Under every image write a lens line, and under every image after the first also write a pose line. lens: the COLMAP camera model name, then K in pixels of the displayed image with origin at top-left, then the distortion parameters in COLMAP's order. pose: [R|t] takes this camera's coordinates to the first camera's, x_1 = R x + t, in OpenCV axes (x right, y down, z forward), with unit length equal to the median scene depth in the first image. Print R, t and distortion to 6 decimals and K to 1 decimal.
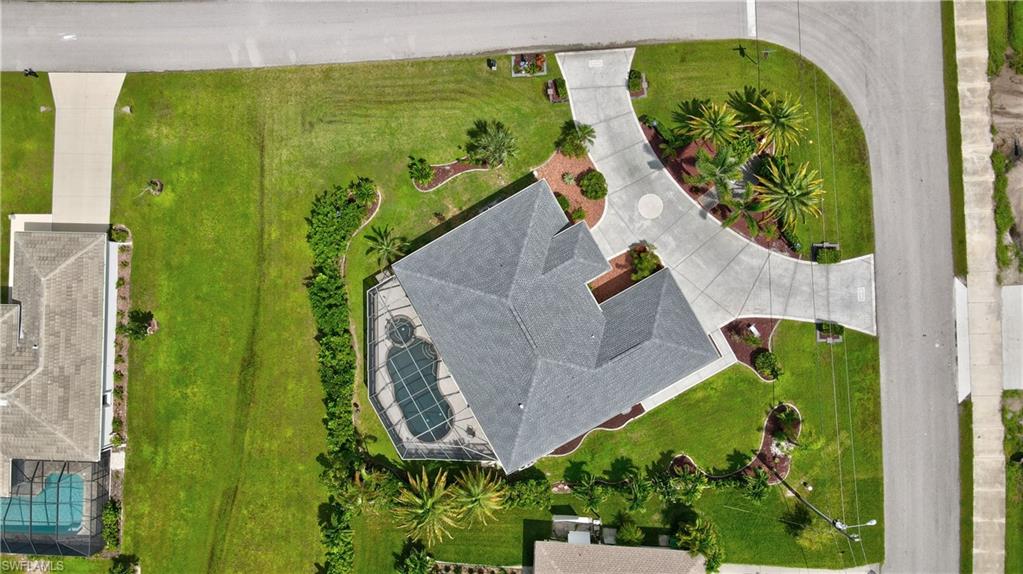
lens RADIAL K [[755.9, 0, 511.5], [0, 755.9, 287.0], [0, 0, 1]] dist [0.002735, 0.034293]
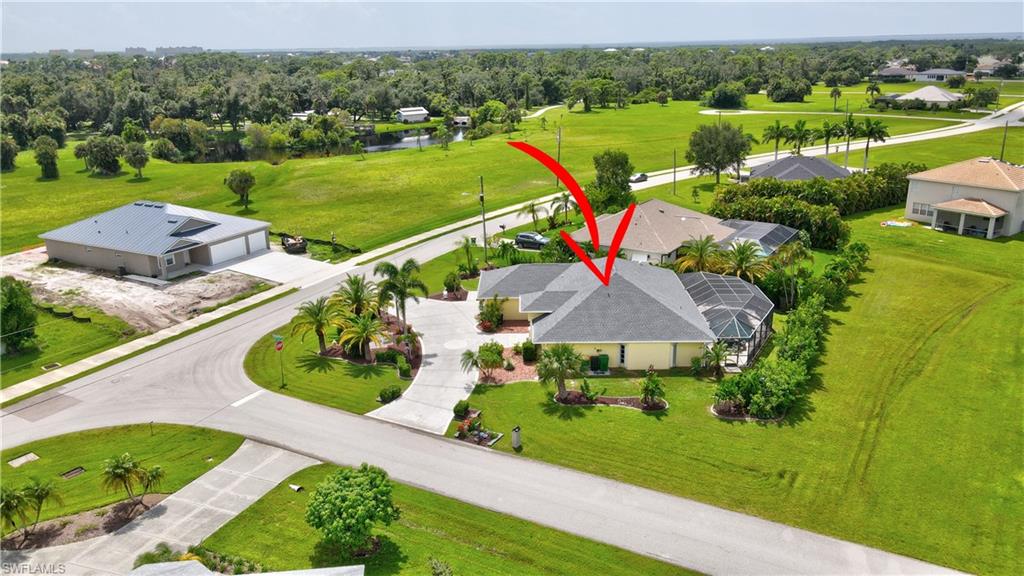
lens RADIAL K [[765.4, 0, 496.7], [0, 765.4, 288.1], [0, 0, 1]] dist [0.001738, 0.002263]
pose [[-0.849098, -0.092261, 0.520115, -0.409808], [0.524455, -0.264815, 0.809209, -0.918845], [0.063076, 0.959875, 0.273241, 0.645395]]
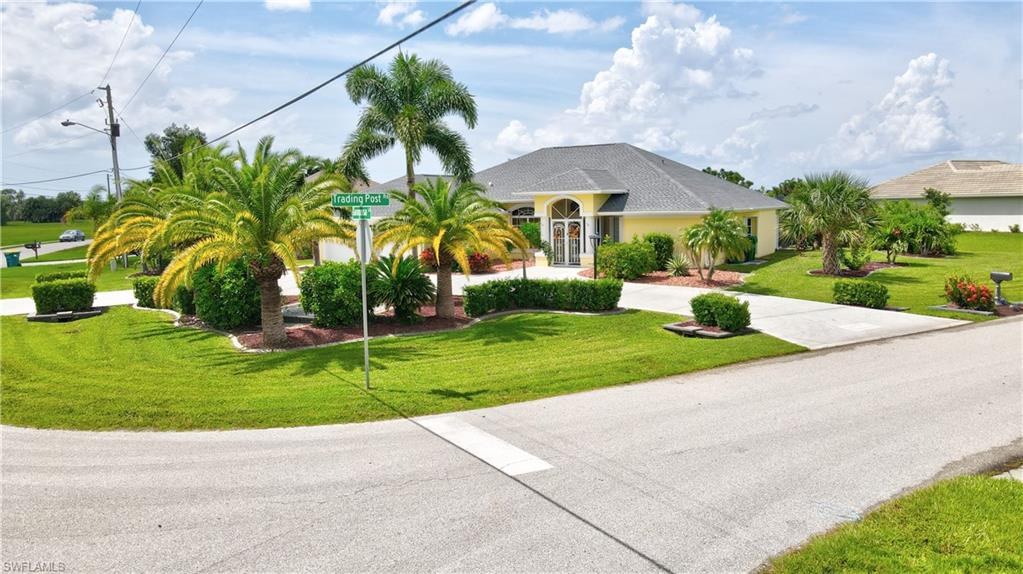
lens RADIAL K [[755.9, 0, 511.5], [0, 755.9, 287.0], [0, 0, 1]] dist [0.002735, 0.034293]
pose [[-0.880883, 0.120707, -0.457684, 0.388981], [-0.468116, -0.078984, 0.880130, -0.514708], [0.070088, 0.989541, 0.126080, 0.952164]]
